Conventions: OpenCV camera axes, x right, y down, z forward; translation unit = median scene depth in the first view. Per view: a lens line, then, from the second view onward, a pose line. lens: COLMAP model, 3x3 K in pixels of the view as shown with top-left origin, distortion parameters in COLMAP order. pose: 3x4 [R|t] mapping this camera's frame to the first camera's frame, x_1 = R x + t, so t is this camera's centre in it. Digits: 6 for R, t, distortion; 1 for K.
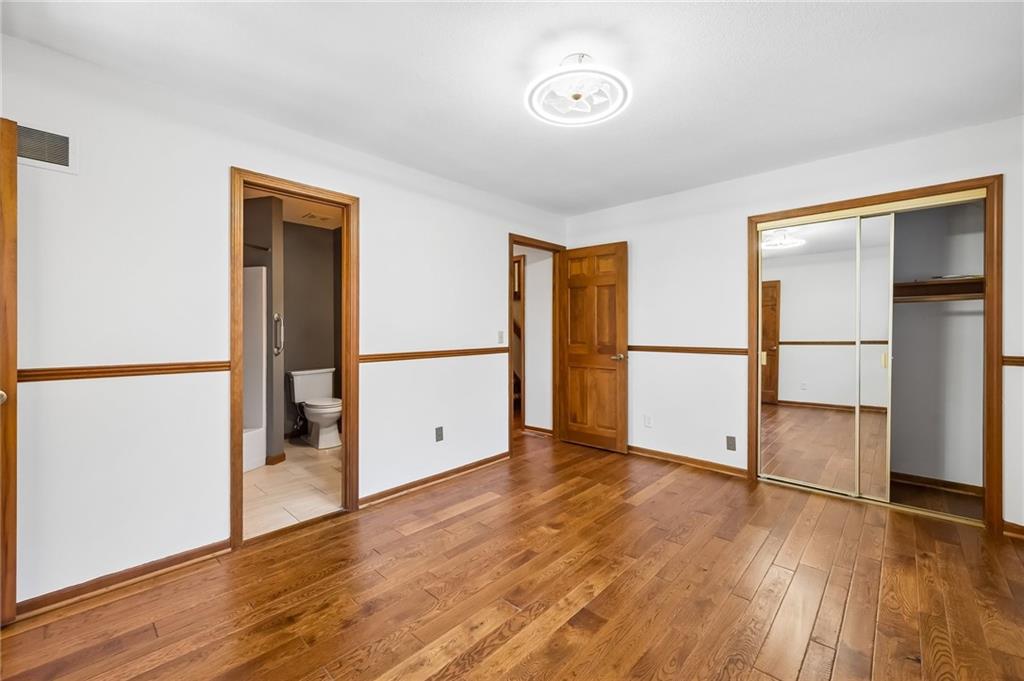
lens RADIAL K [[404.8, 0, 514.7], [0, 404.8, 332.6], [0, 0, 1]] dist [0.000714, 0.000226]
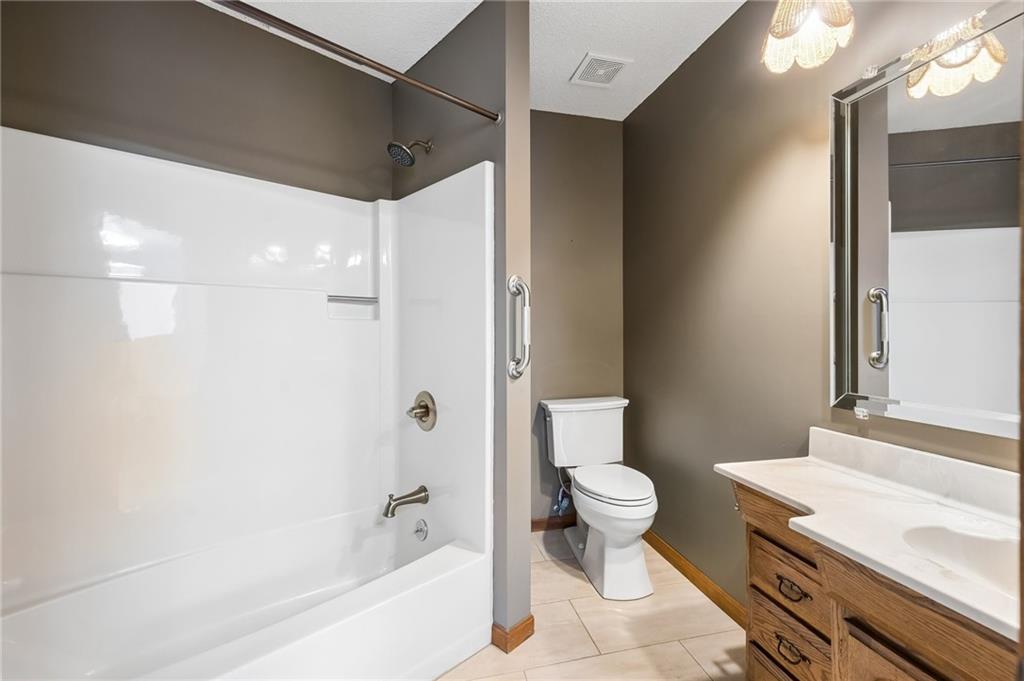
lens RADIAL K [[431.8, 0, 512.4], [0, 431.8, 334.1], [0, 0, 1]] dist [0.001571, 0.000632]
pose [[0.830192, 0.003522, -0.557466, -0.349277], [0.000015, 0.999980, 0.006340, 0.009440], [0.557477, -0.005272, 0.830175, 0.640239]]
